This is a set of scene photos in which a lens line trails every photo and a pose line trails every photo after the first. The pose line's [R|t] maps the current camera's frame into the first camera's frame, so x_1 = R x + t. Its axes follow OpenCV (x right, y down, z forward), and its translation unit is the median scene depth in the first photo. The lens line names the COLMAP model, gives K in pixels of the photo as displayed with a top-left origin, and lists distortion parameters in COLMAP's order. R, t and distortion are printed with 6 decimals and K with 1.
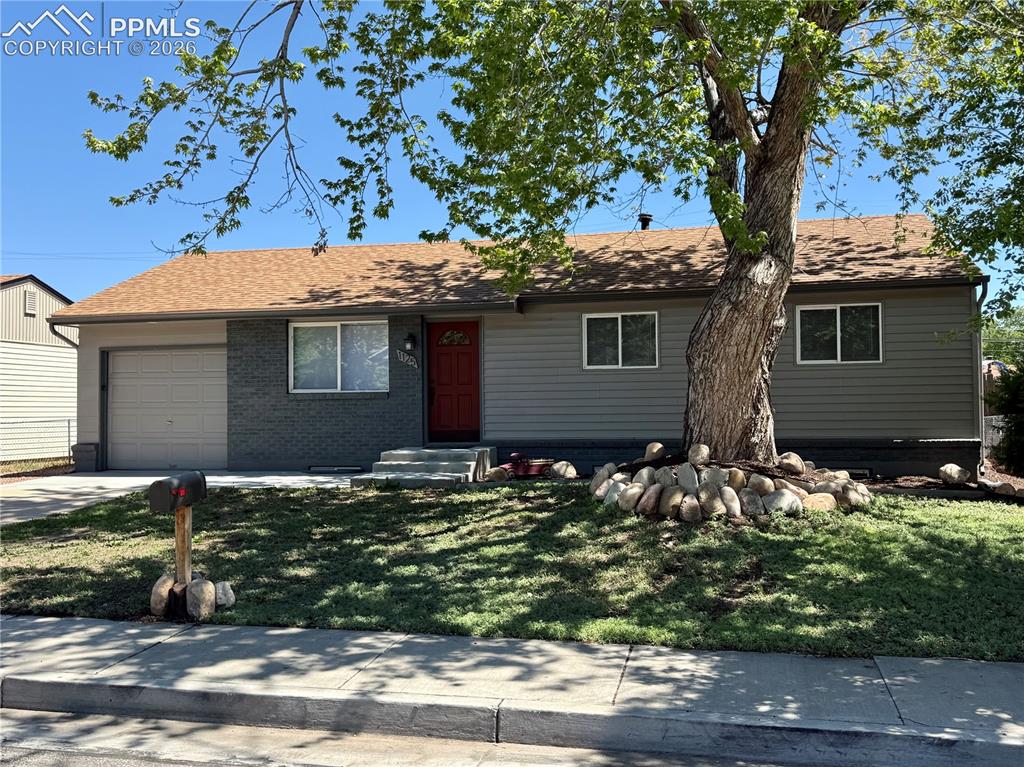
lens RADIAL K [[931.8, 0, 512.3], [0, 931.8, 377.9], [0, 0, 1]] dist [0.011016, 0.000000]
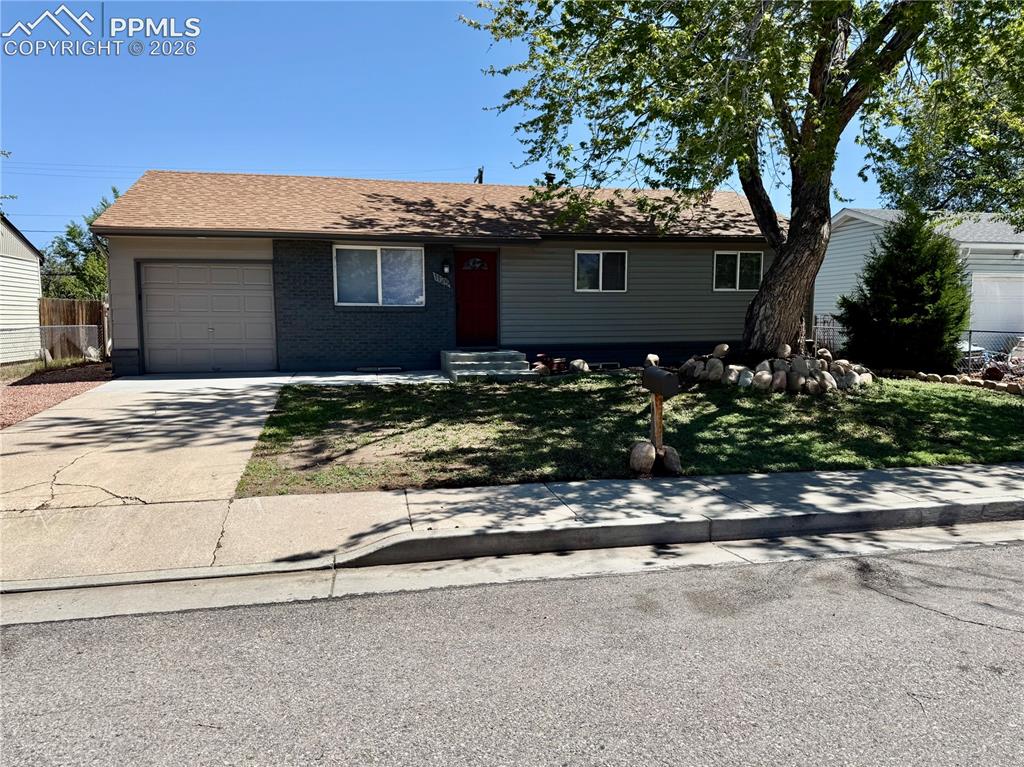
lens RADIAL K [[718.3, 0, 511.6], [0, 718.3, 388.2], [0, 0, 1]] dist [-0.000366, -0.013416]
pose [[0.908199, -0.029368, 0.417508, -0.470124], [-0.021547, 0.992932, 0.116716, 0.010522], [-0.417985, -0.114998, 0.901146, 0.091159]]
